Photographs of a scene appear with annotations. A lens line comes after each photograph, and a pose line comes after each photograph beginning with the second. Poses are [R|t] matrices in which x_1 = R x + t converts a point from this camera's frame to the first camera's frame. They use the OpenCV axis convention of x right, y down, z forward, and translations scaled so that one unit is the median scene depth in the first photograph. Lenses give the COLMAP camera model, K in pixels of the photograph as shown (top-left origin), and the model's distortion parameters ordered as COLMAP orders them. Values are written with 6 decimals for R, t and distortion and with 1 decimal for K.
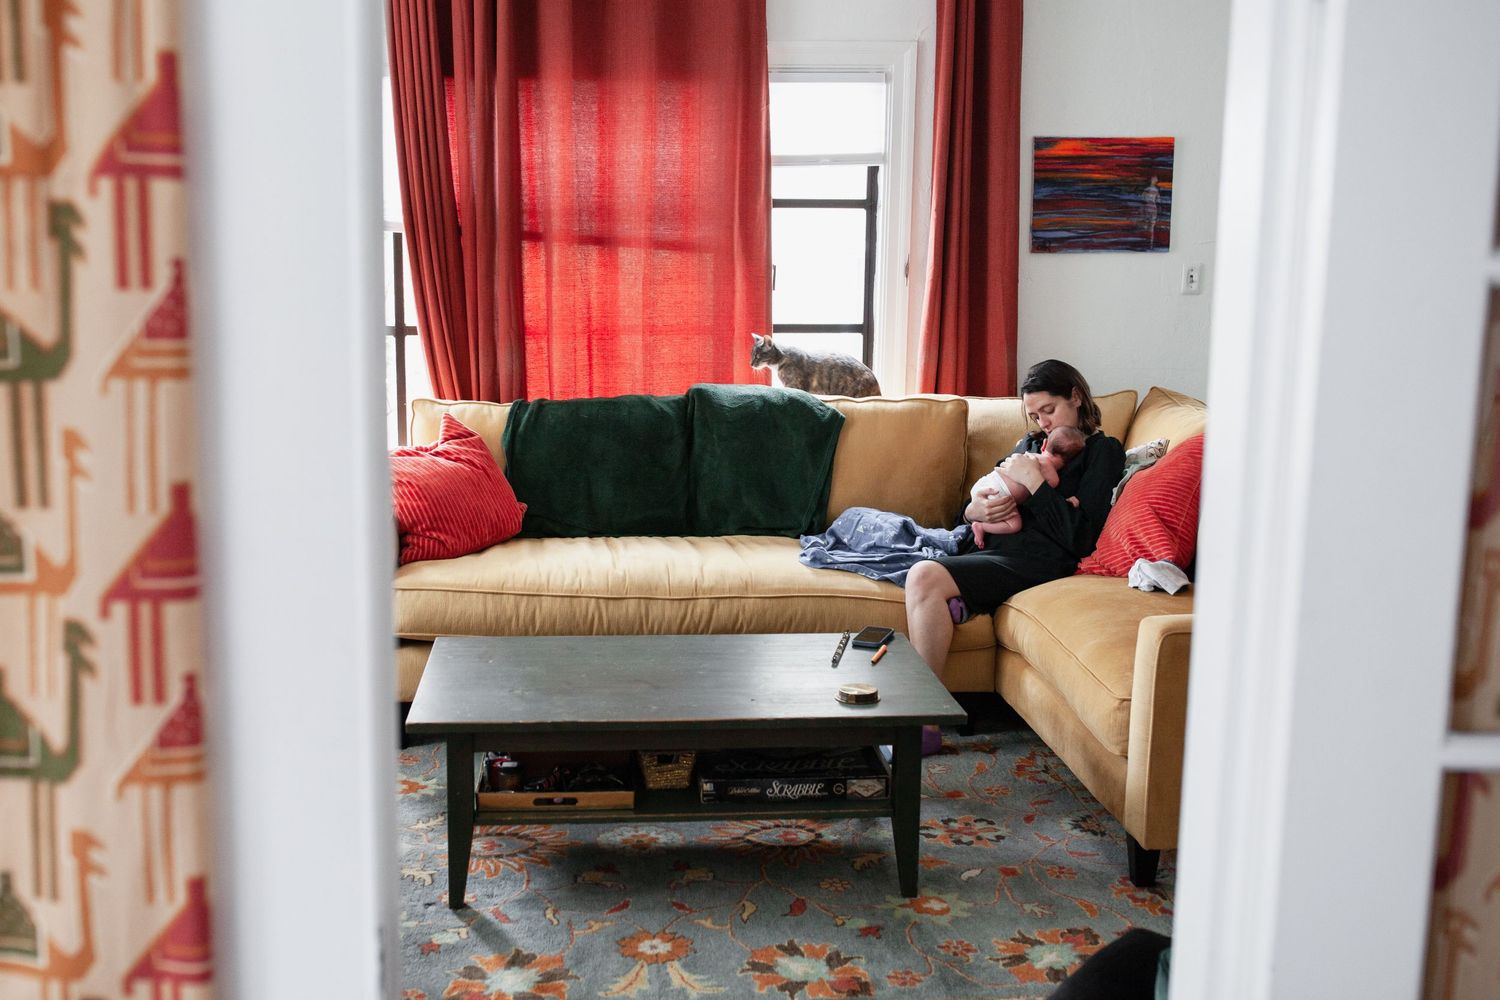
lens RADIAL K [[1523.9, 0, 693.4], [0, 1523.9, 495.0], [0, 0, 1]] dist [-0.011892, 0.002180]
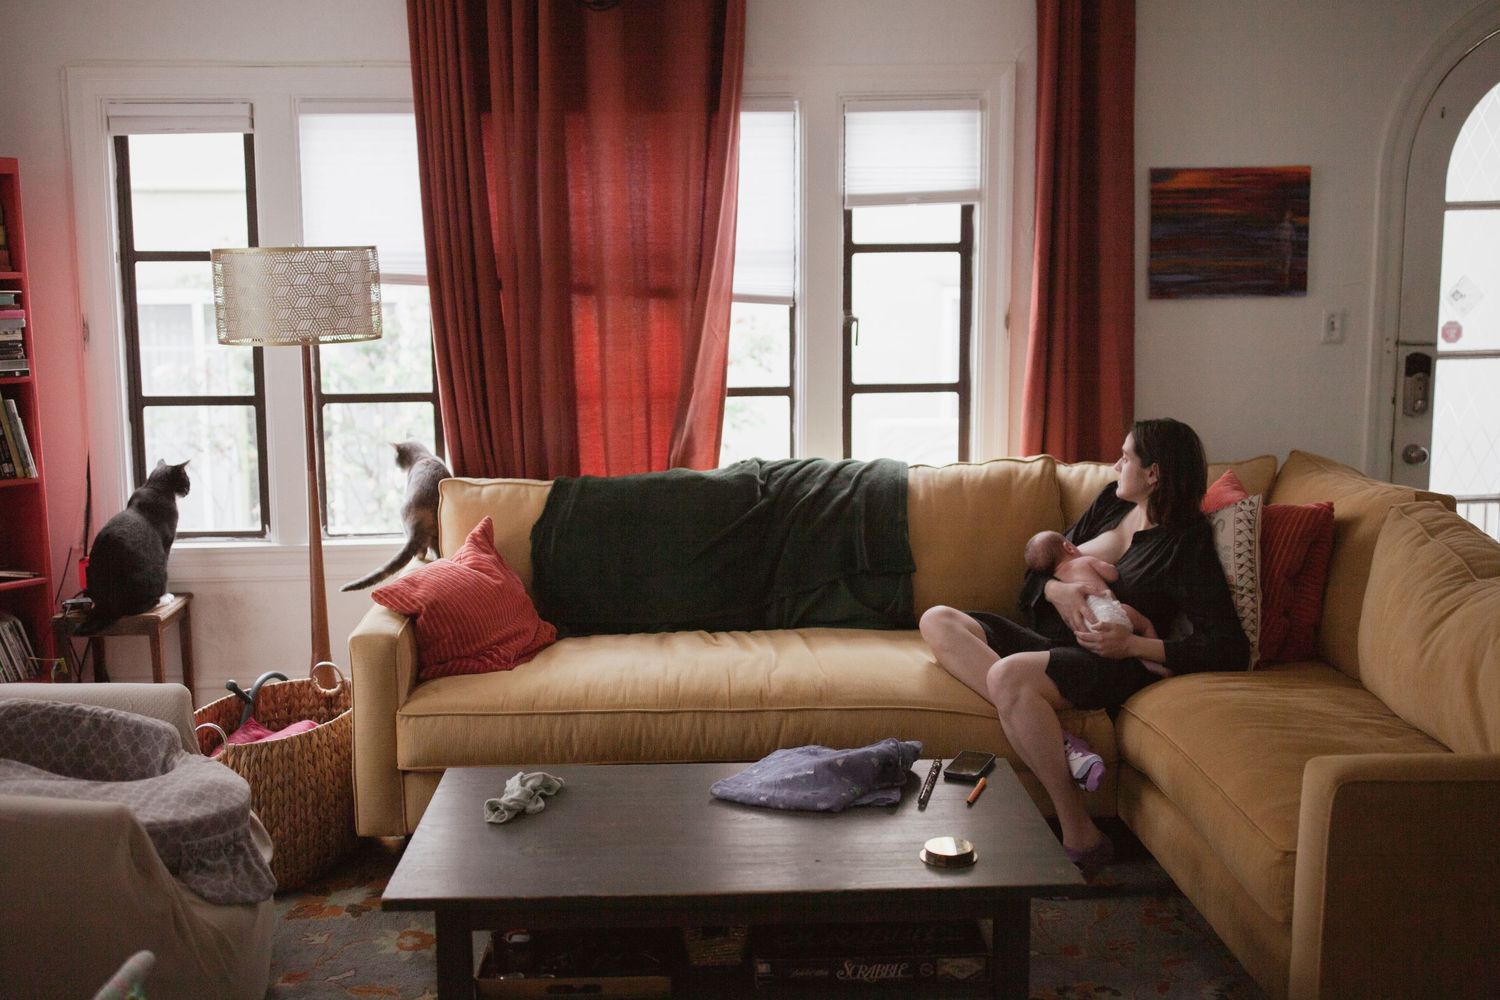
lens RADIAL K [[1463.6, 0, 750.0], [0, 1463.6, 500.0], [0, 0, 1]] dist [-0.003513, -0.000443]
pose [[0.999178, -0.009680, -0.039353, 0.025078], [0.008805, 0.999711, -0.022349, -0.027809], [0.039558, 0.021984, 0.998975, 0.157577]]
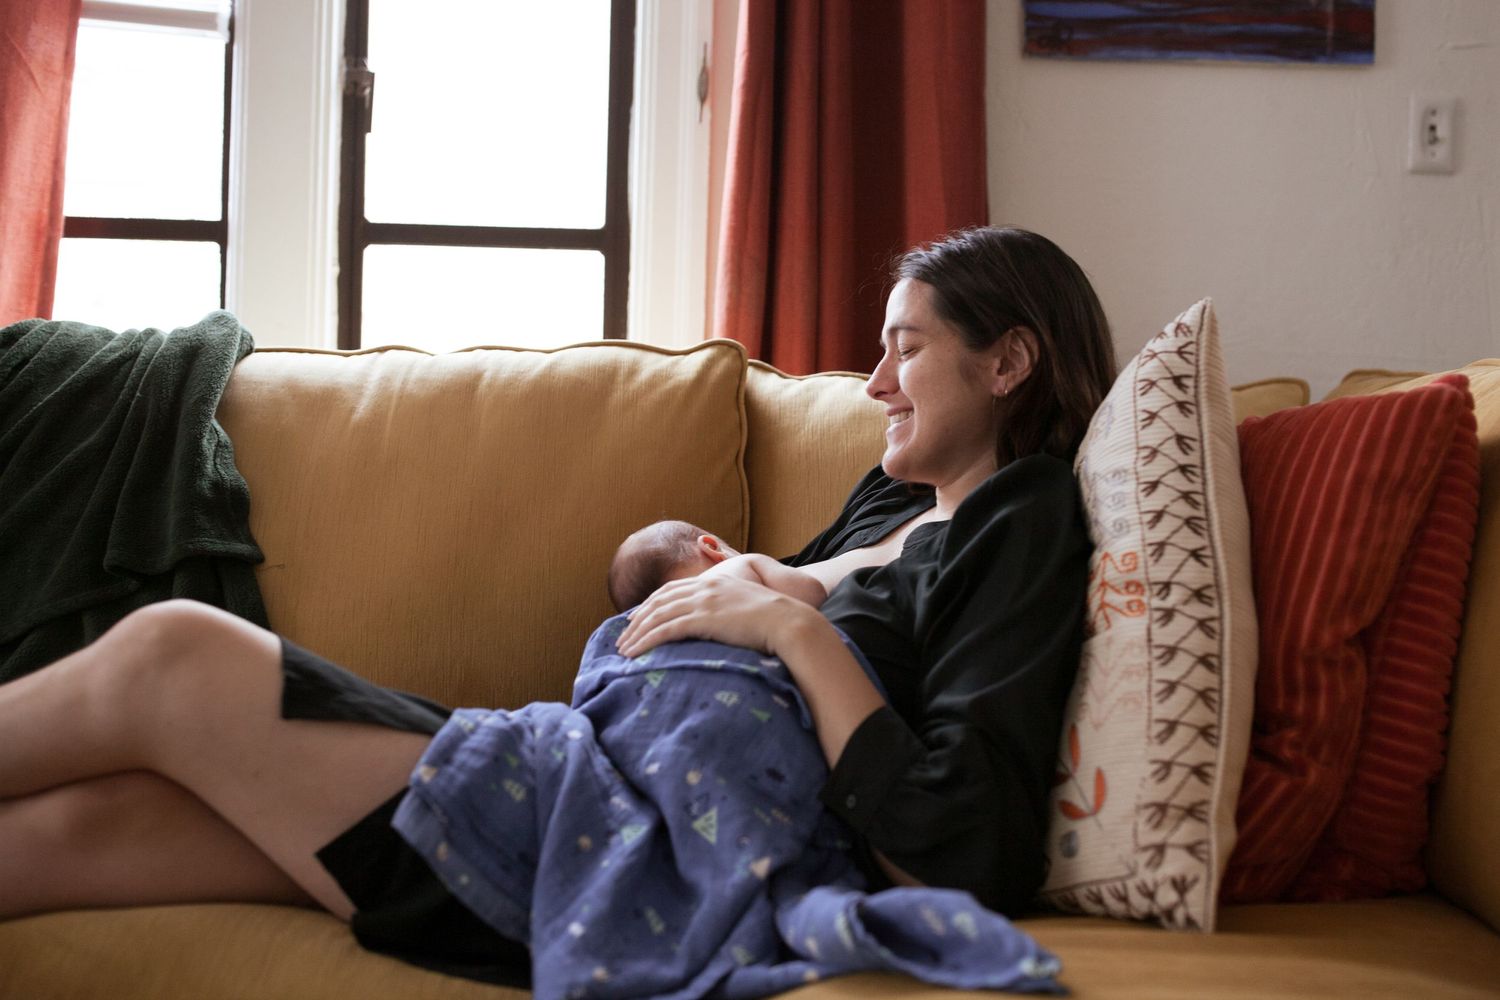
lens RADIAL K [[1437.6, 0, 796.7], [0, 1437.6, 494.5], [0, 0, 1]] dist [-0.008212, -0.009155]
pose [[0.997979, 0.014210, -0.061934, 0.201953], [-0.022947, 0.989496, -0.142727, 0.011287], [0.059255, 0.143860, 0.987822, 0.689715]]
